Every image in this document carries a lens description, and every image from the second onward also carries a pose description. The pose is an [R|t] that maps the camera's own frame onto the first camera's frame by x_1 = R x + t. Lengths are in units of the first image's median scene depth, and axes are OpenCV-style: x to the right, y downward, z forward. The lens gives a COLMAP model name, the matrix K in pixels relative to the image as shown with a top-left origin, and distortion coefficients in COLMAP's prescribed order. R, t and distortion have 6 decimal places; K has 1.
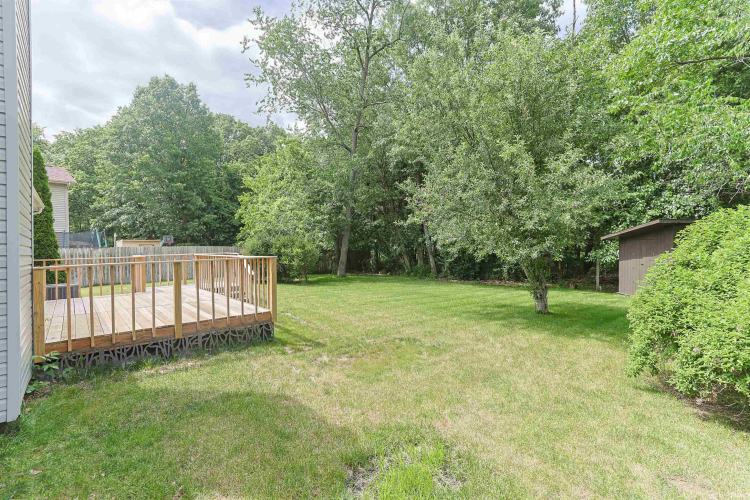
lens RADIAL K [[358.4, 0, 375.9], [0, 358.4, 242.1], [0, 0, 1]] dist [-0.018554, 0.010167]
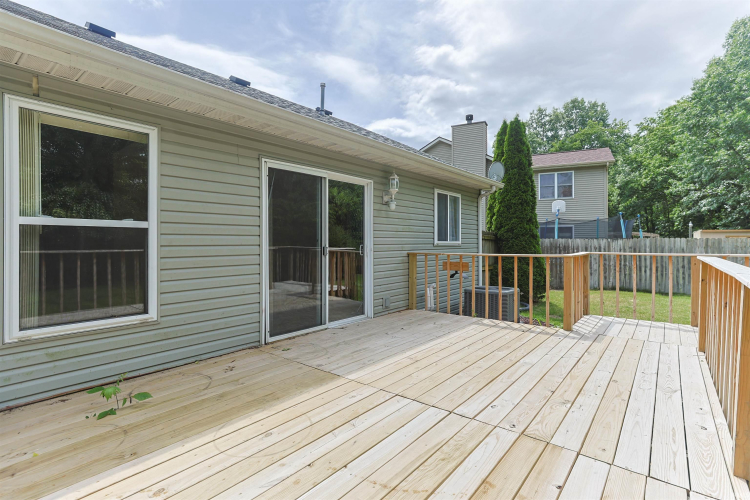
lens RADIAL K [[358.4, 0, 377.6], [0, 358.4, 245.6], [0, 0, 1]] dist [-0.018554, 0.010167]
pose [[0.174068, 0.031370, -0.984234, -0.055769], [0.001800, 0.999481, 0.032174, 0.001978], [0.984732, -0.007372, 0.173921, 0.146083]]
